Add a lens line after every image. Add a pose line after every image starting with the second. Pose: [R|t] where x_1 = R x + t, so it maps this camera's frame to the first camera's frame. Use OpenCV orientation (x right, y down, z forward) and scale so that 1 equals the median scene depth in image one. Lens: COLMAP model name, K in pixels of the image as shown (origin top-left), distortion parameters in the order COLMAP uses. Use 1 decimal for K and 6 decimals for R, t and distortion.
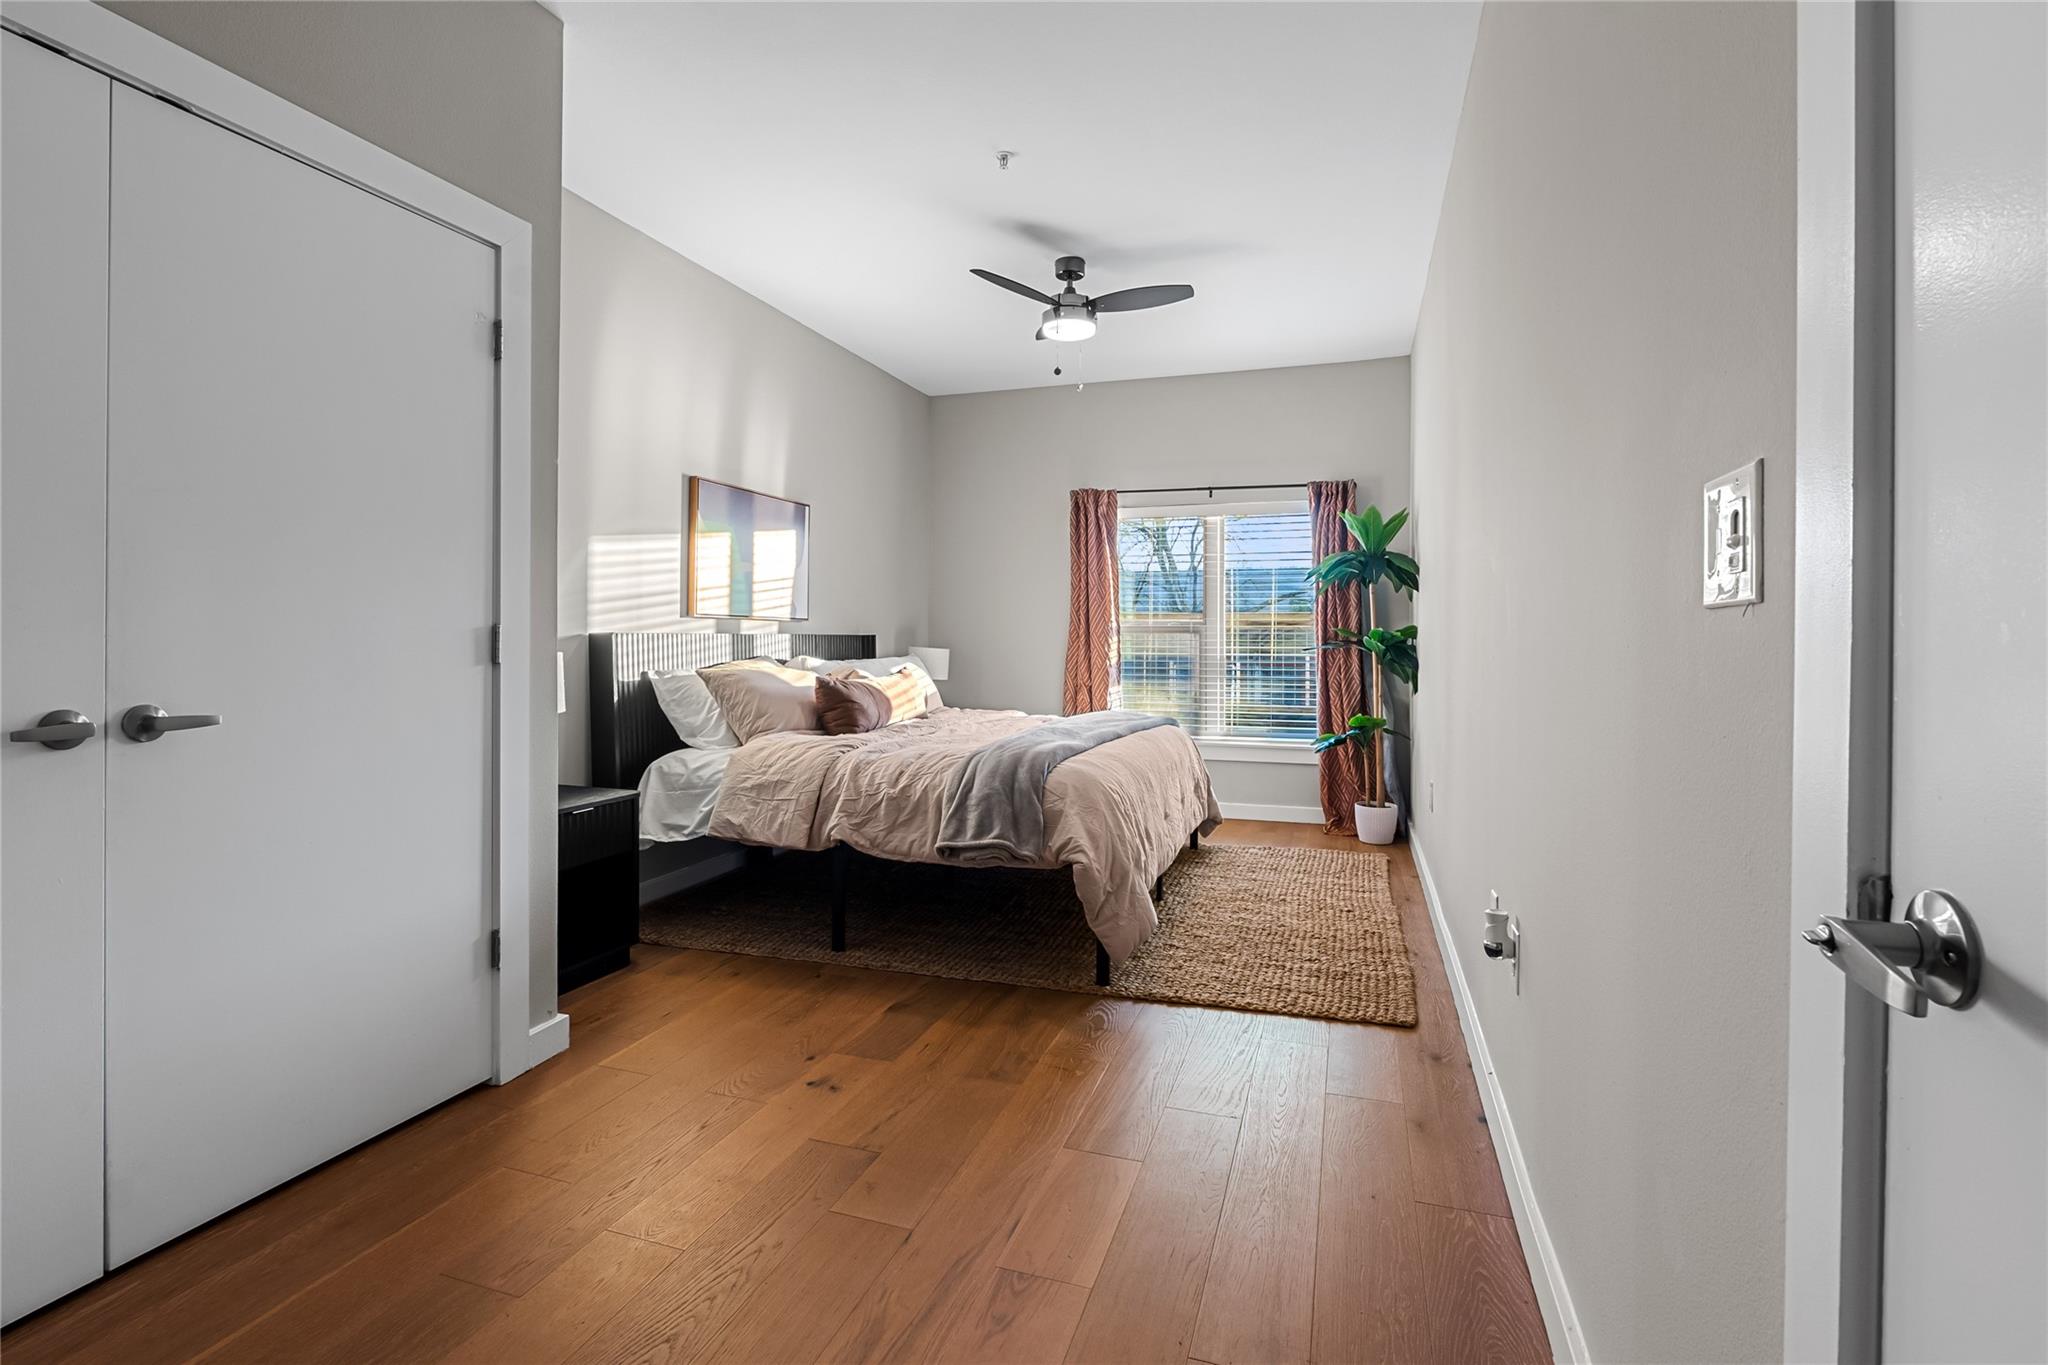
lens RADIAL K [[949.1, 0, 1024.4], [0, 949.1, 660.3], [0, 0, 1]] dist [-0.000627, -0.000127]
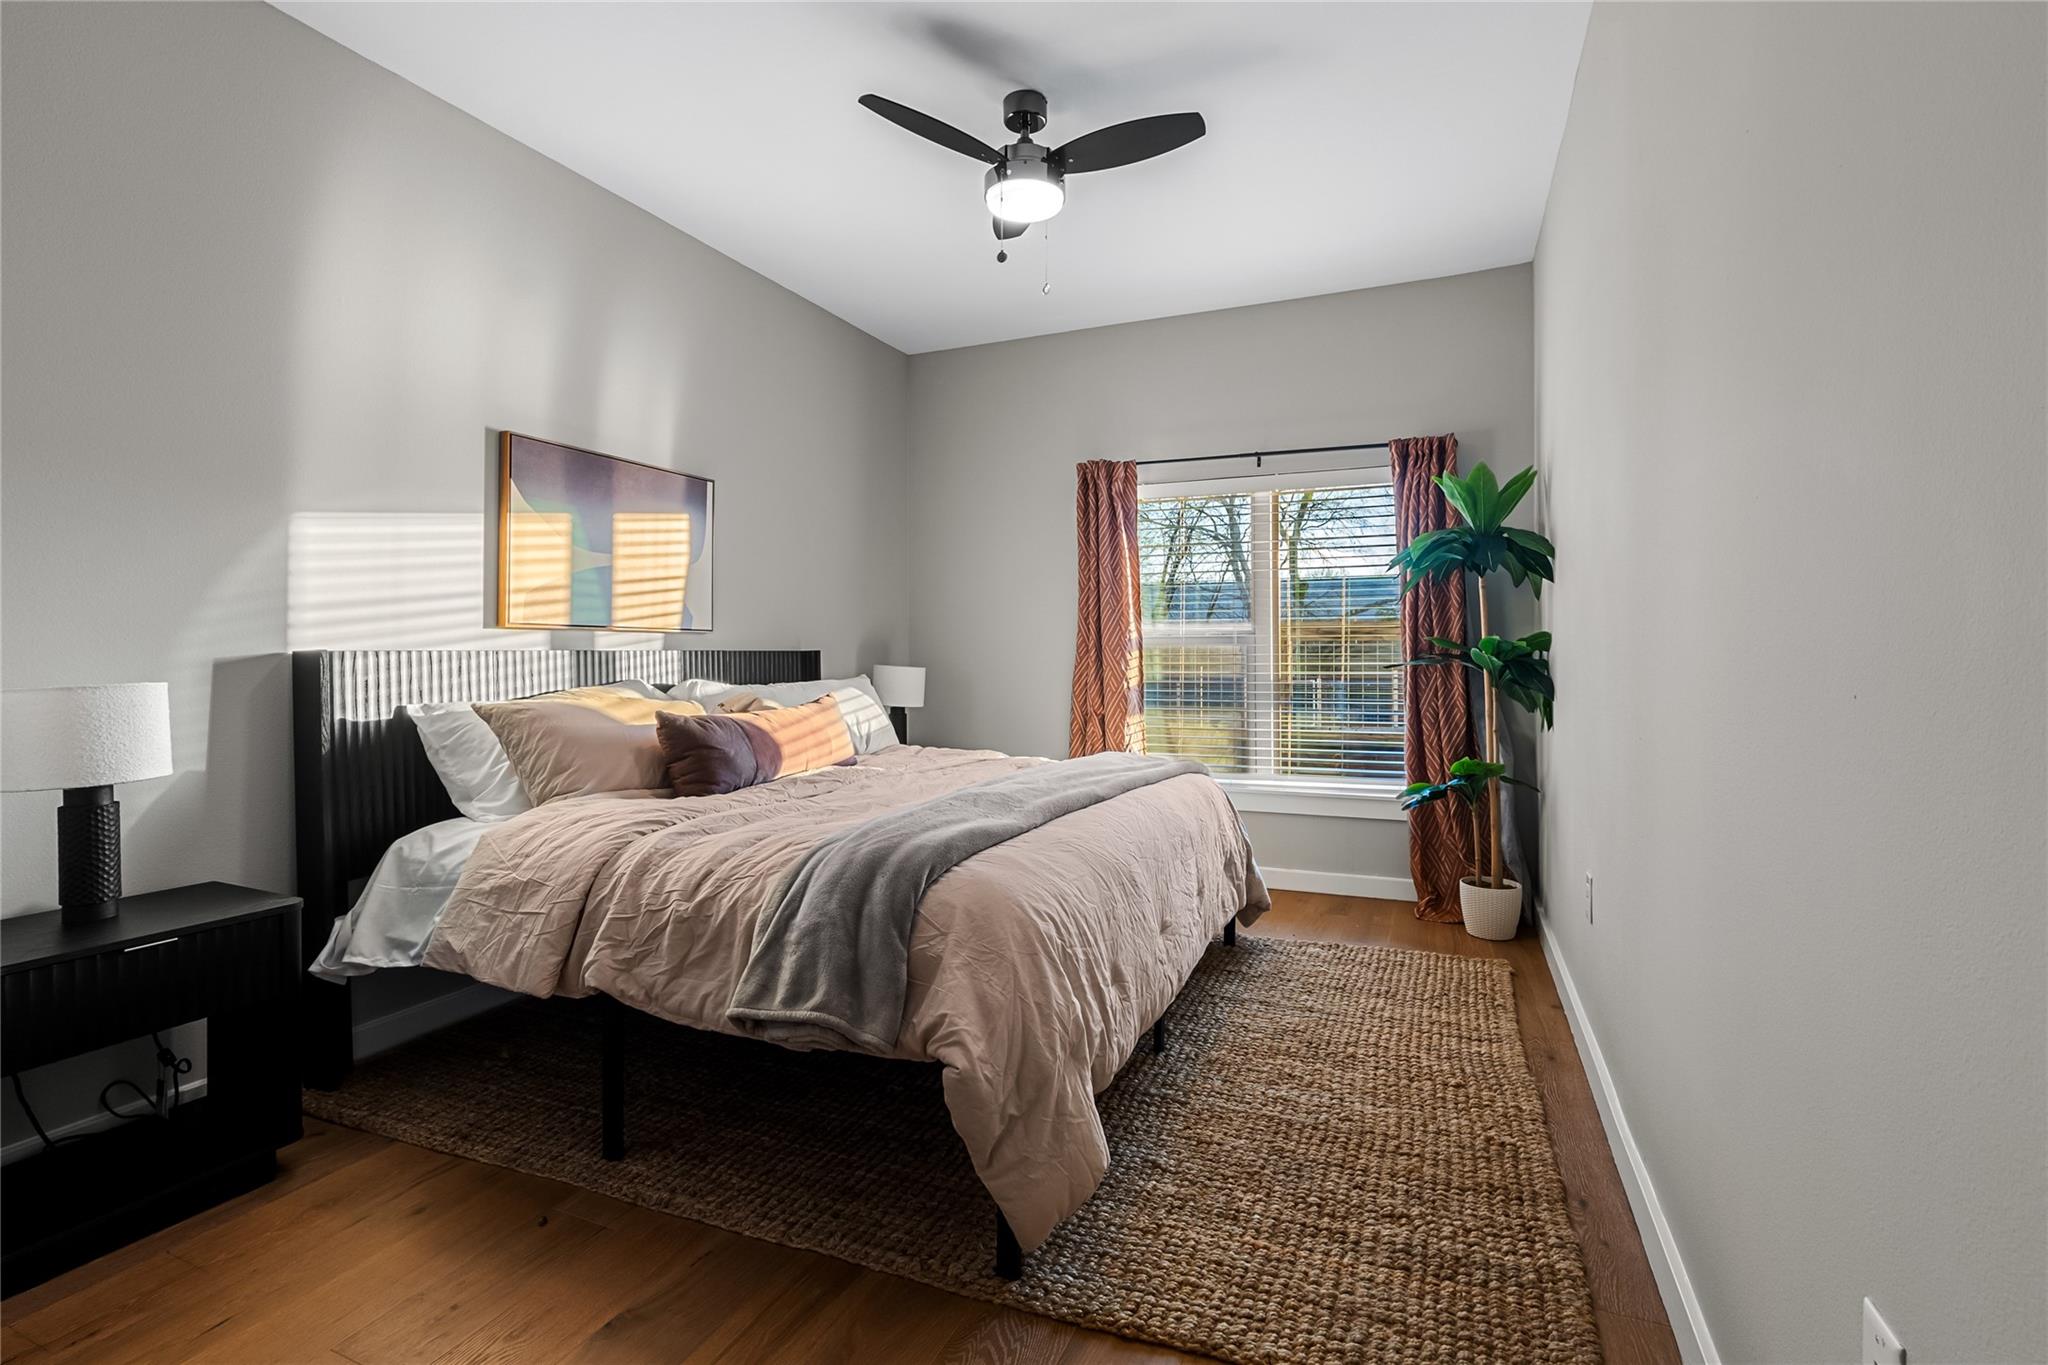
lens RADIAL K [[937.5, 0, 1028.6], [0, 937.5, 670.2], [0, 0, 1]] dist [-0.005422, -0.000652]
pose [[0.996415, -0.005839, -0.084392, 0.105061], [0.005373, 0.999969, -0.005743, -0.007355], [0.084423, 0.005269, 0.996416, 0.332863]]
